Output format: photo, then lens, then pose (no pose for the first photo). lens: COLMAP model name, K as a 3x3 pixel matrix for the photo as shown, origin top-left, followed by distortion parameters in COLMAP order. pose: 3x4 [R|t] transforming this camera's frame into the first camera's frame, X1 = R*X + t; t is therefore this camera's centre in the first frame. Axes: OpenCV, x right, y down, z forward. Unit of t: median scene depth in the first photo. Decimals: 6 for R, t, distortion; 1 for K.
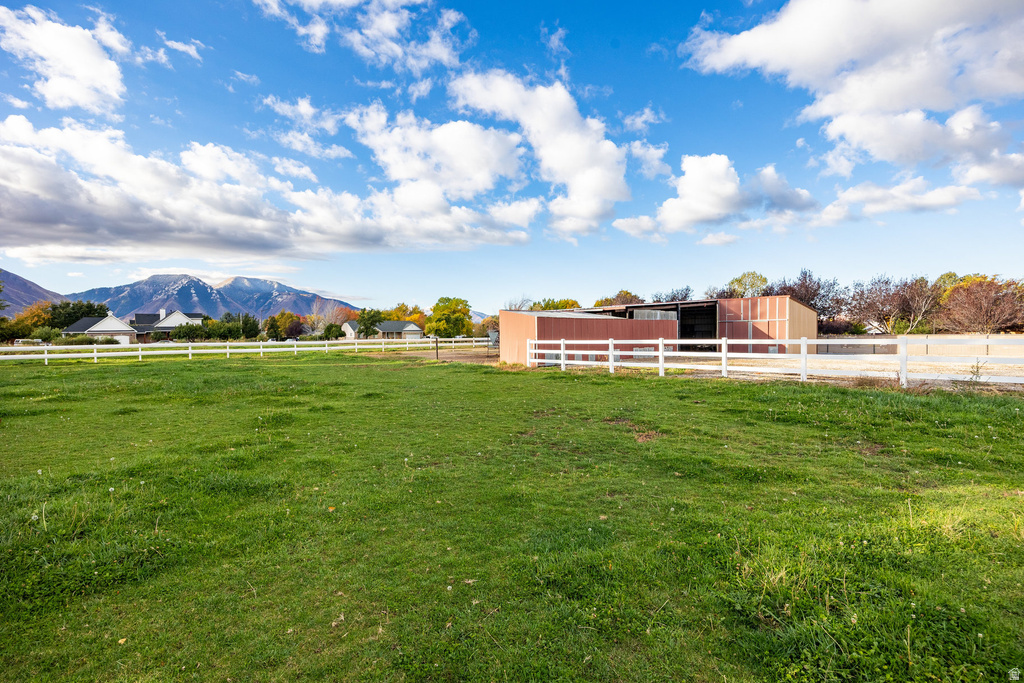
lens RADIAL K [[520.2, 0, 512.0], [0, 520.2, 341.5], [0, 0, 1]] dist [0.002565, 0.000130]
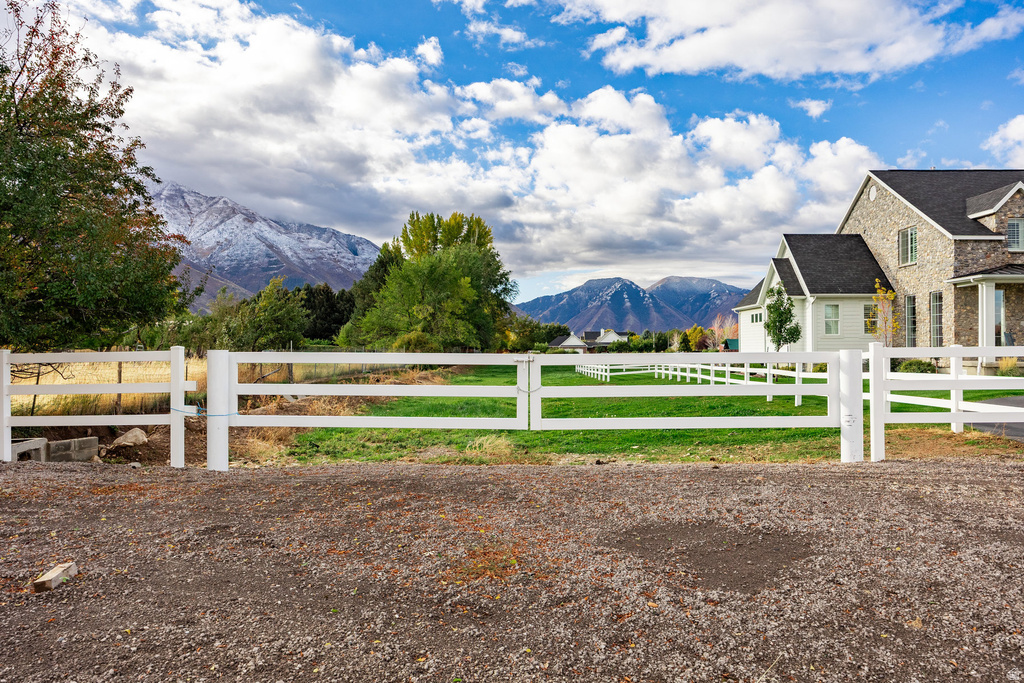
lens RADIAL K [[680.6, 0, 512.0], [0, 680.6, 341.5], [0, 0, 1]] dist [0.009665, 0.003596]
pose [[0.755733, 0.003721, -0.654870, 0.285342], [-0.016509, 0.999774, -0.013371, -0.002223], [0.654672, 0.020916, 0.755623, -0.452353]]
